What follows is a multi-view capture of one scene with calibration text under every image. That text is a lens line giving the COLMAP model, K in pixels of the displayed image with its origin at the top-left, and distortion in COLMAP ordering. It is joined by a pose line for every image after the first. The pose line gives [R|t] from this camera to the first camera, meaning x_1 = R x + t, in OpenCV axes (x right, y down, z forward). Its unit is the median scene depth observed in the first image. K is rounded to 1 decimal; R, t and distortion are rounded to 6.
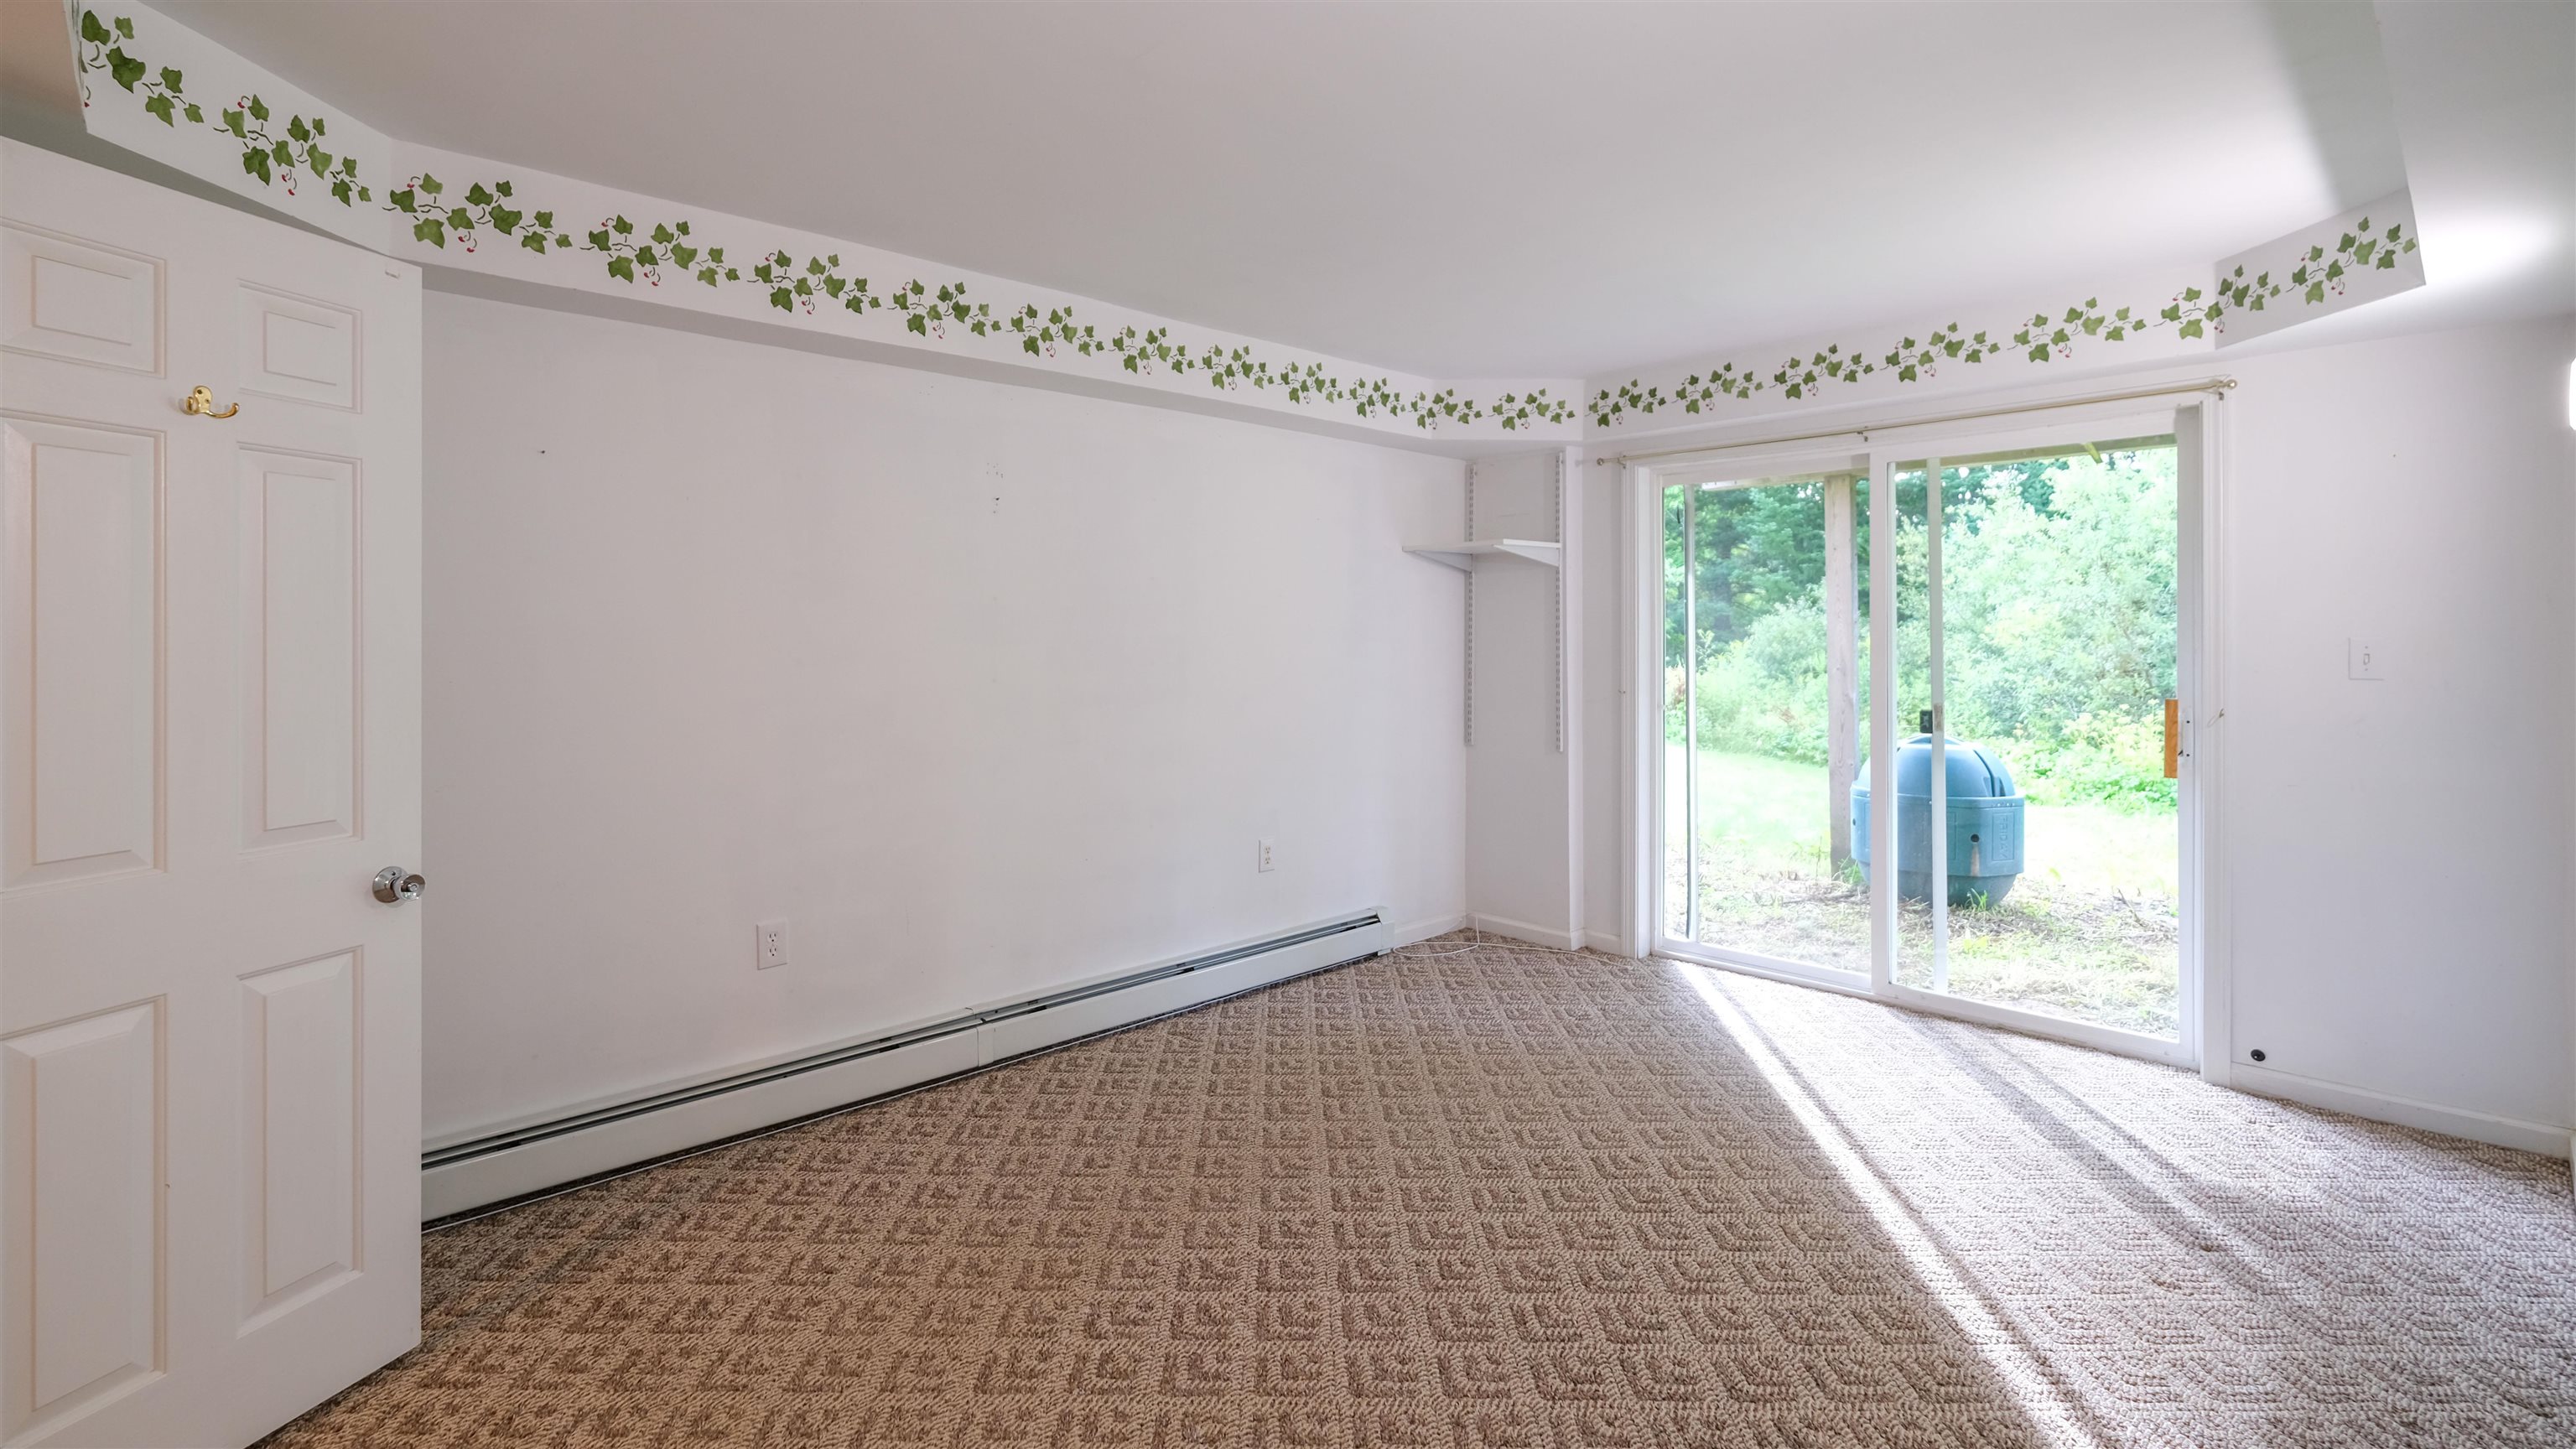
lens RADIAL K [[1175.3, 0, 1284.1], [0, 1175.3, 640.3], [0, 0, 1]] dist [-0.005828, -0.000788]
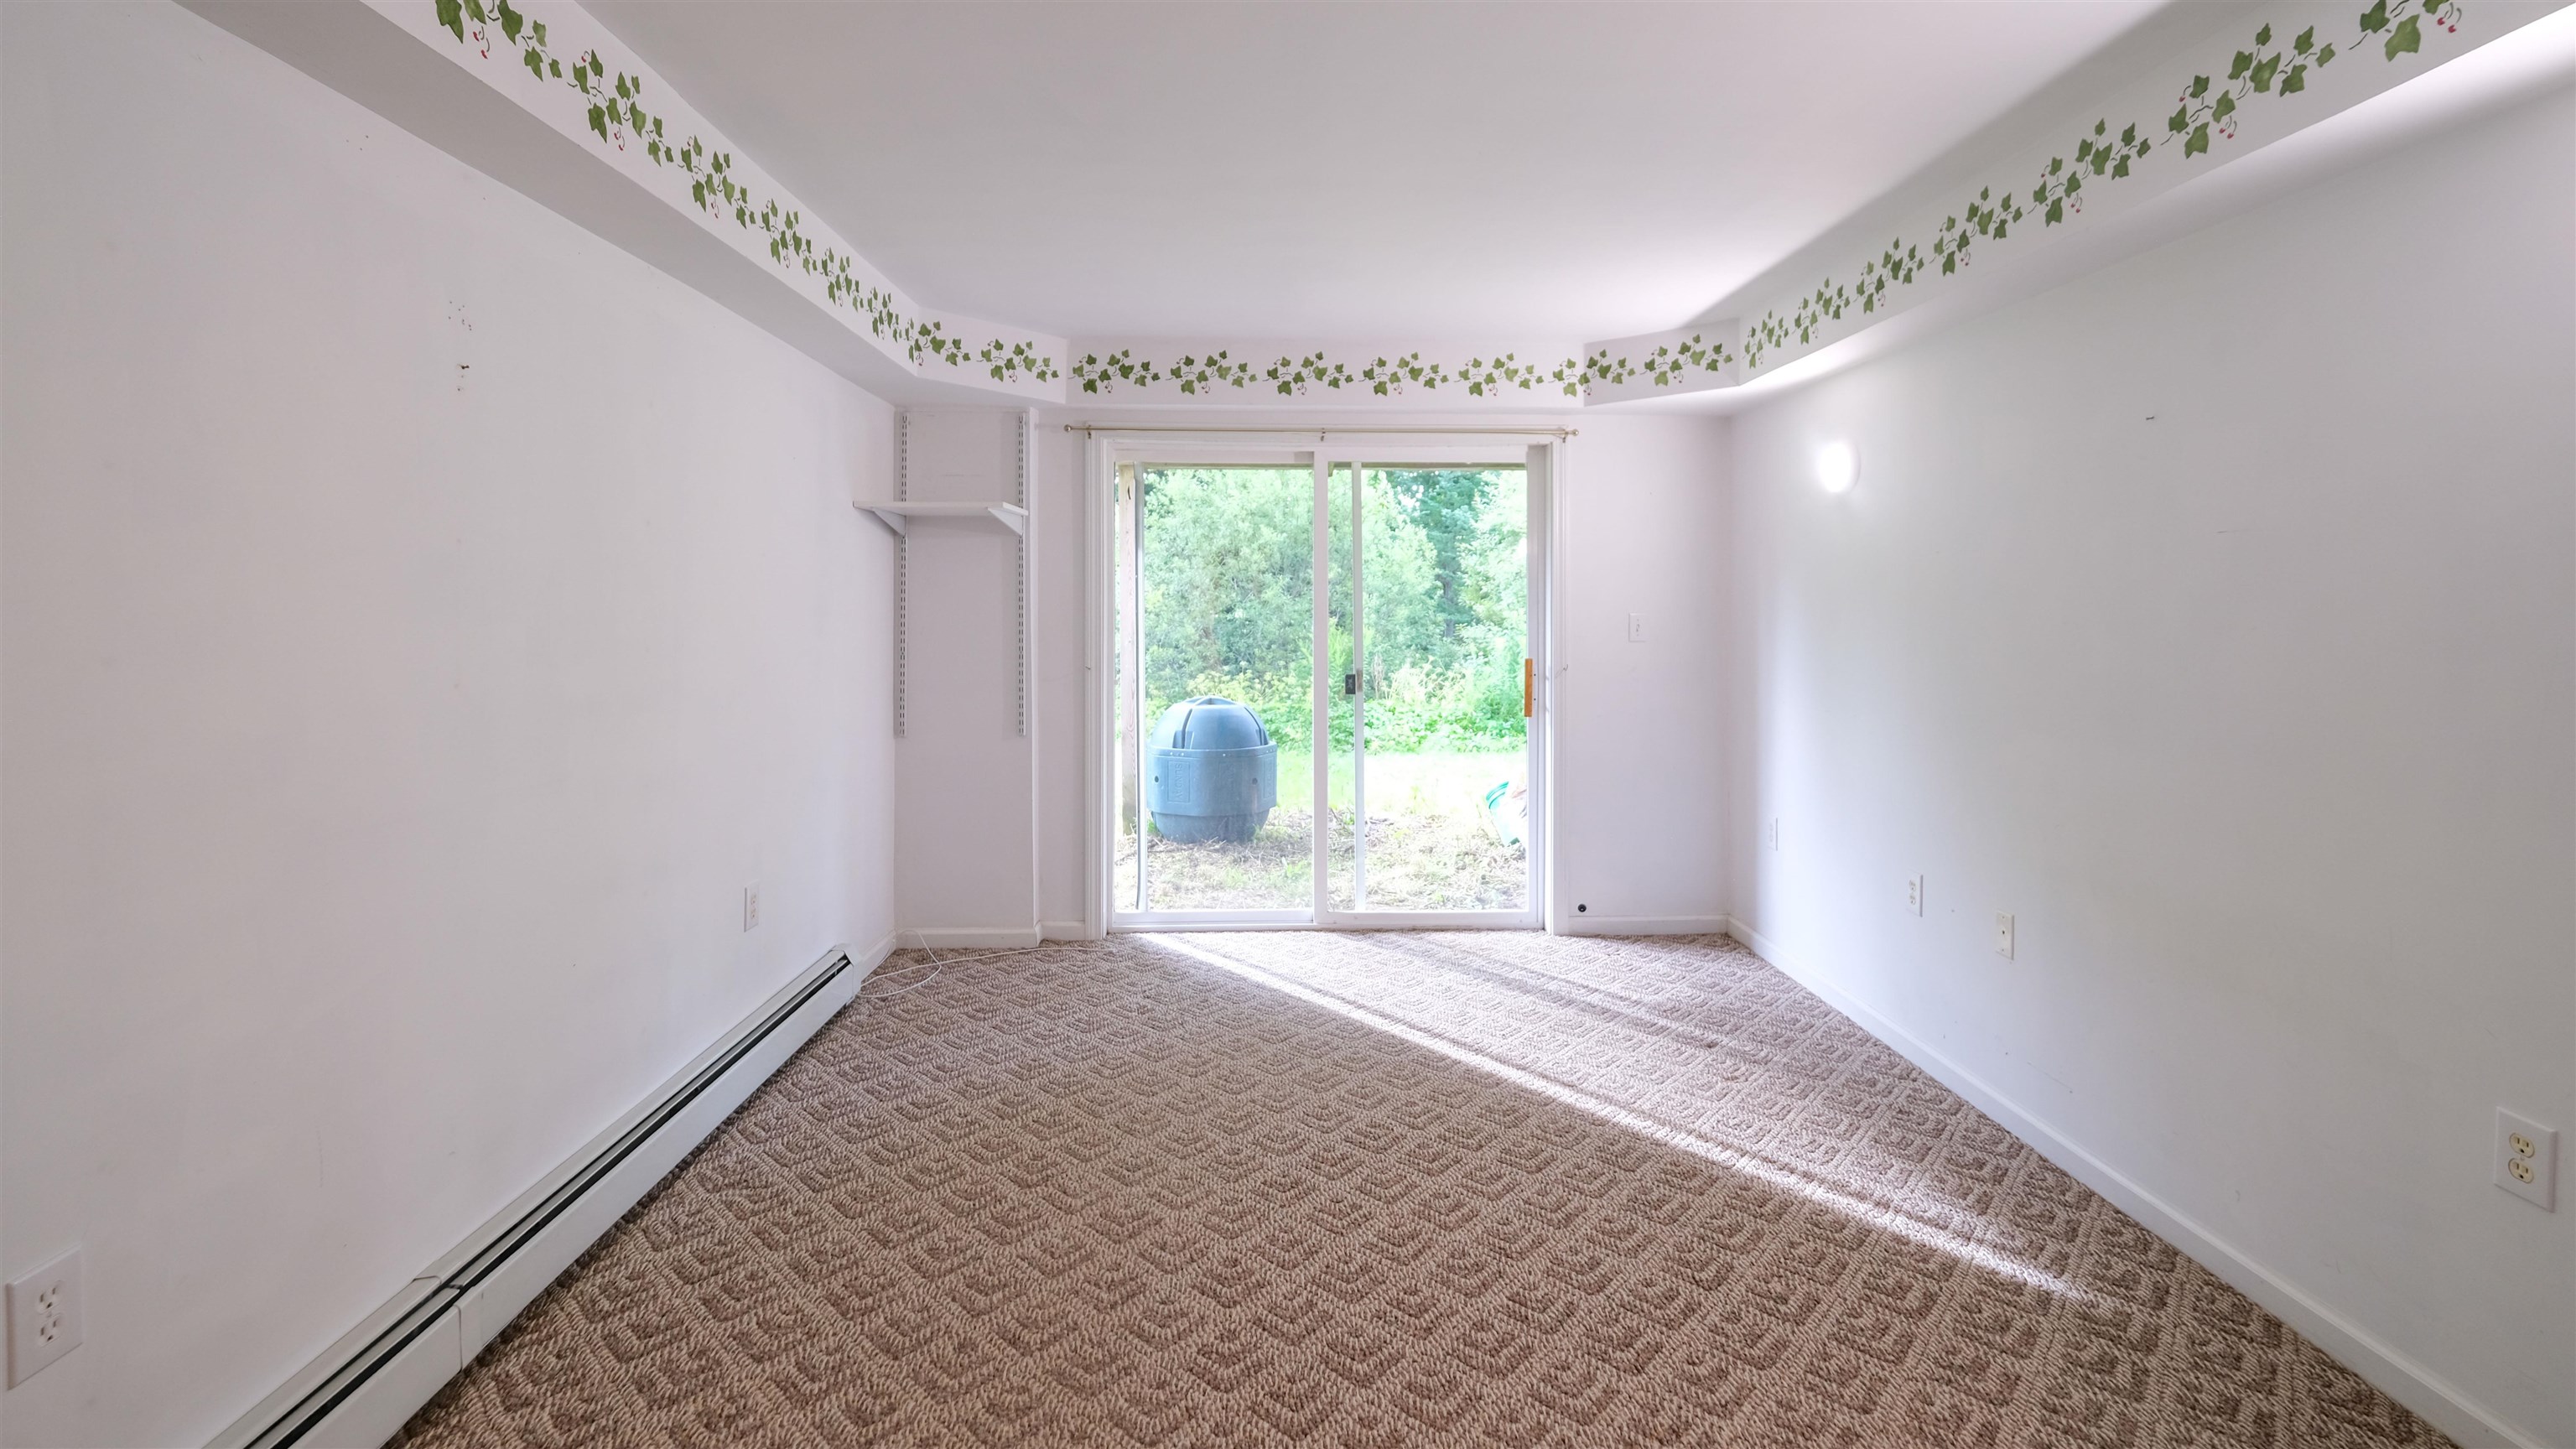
lens RADIAL K [[1127.3, 0, 1308.8], [0, 1127.3, 624.0], [0, 0, 1]] dist [-0.001181, -0.001695]
pose [[0.655241, -0.005661, 0.755399, -0.389765], [-0.000528, 0.999968, 0.007952, -0.000876], [-0.755420, -0.005609, 0.655217, 0.333194]]
